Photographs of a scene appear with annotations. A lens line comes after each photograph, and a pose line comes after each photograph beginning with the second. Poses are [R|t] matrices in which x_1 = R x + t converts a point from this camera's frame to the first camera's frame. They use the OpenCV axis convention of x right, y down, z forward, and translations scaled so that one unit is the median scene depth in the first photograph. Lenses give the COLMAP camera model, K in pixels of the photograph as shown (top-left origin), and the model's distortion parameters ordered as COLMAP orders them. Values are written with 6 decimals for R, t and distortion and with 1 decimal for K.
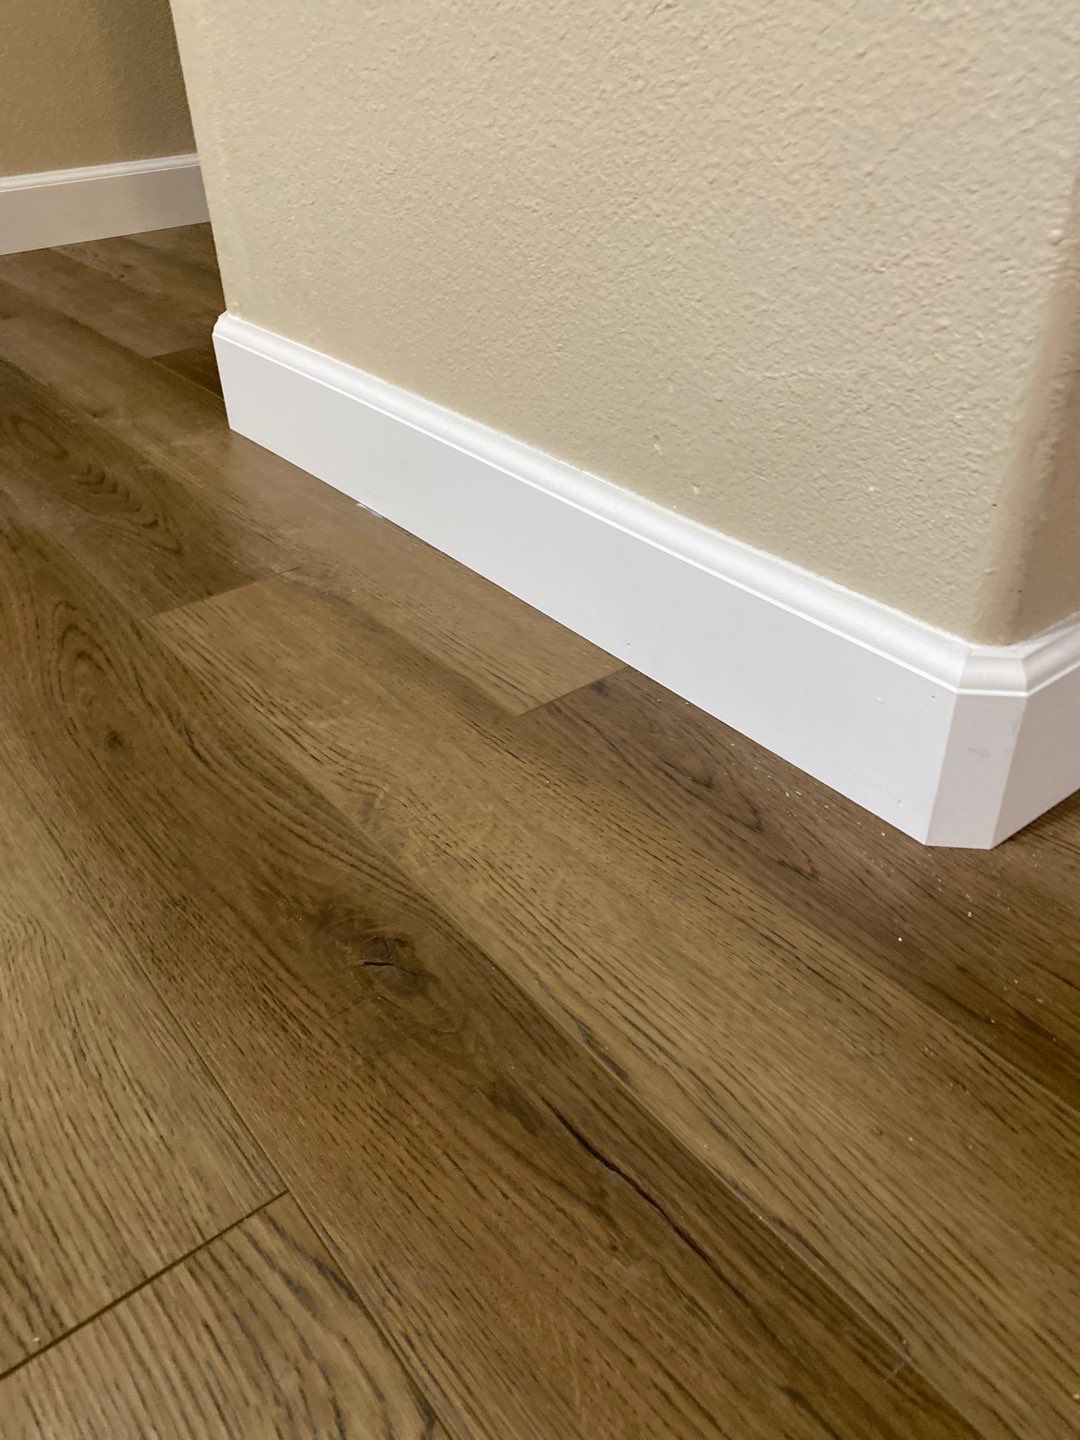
lens RADIAL K [[1110.8, 0, 540.0], [0, 1110.8, 720.0], [0, 0, 1]] dist [0.045230, -0.060131]
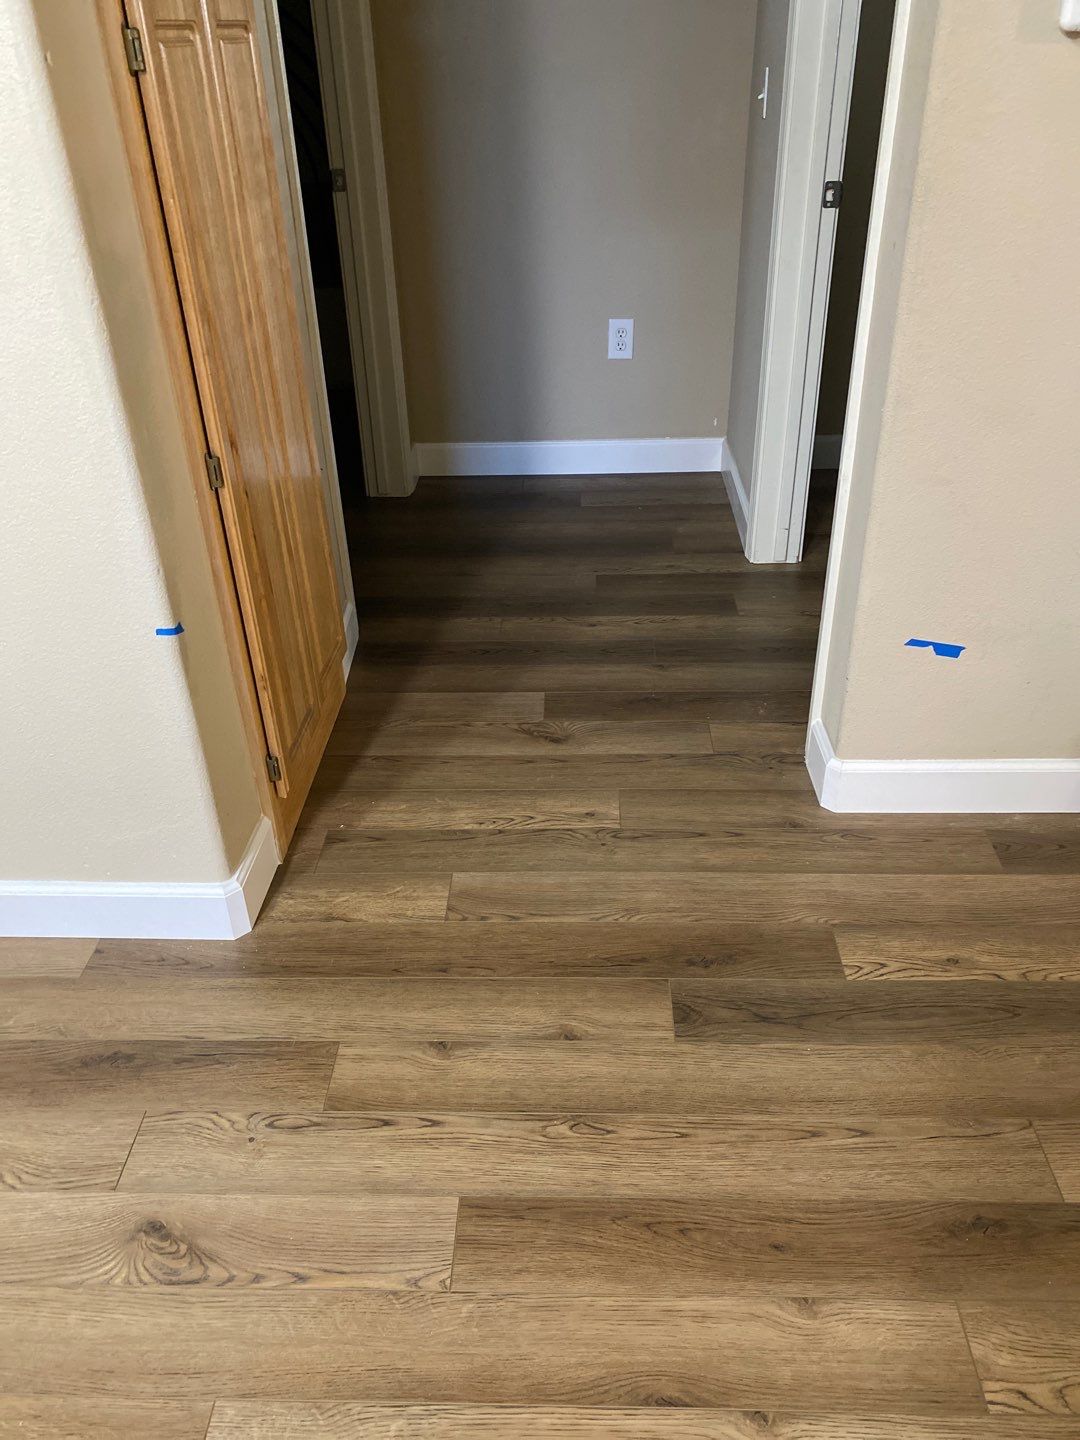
lens RADIAL K [[1110.8, 0, 540.0], [0, 1110.8, 720.0], [0, 0, 1]] dist [0.045230, -0.060131]
pose [[0.645516, -0.395001, 0.653669, -1.061106], [0.438533, 0.892417, 0.106209, -0.461035], [-0.625298, 0.218095, 0.749291, -2.373091]]
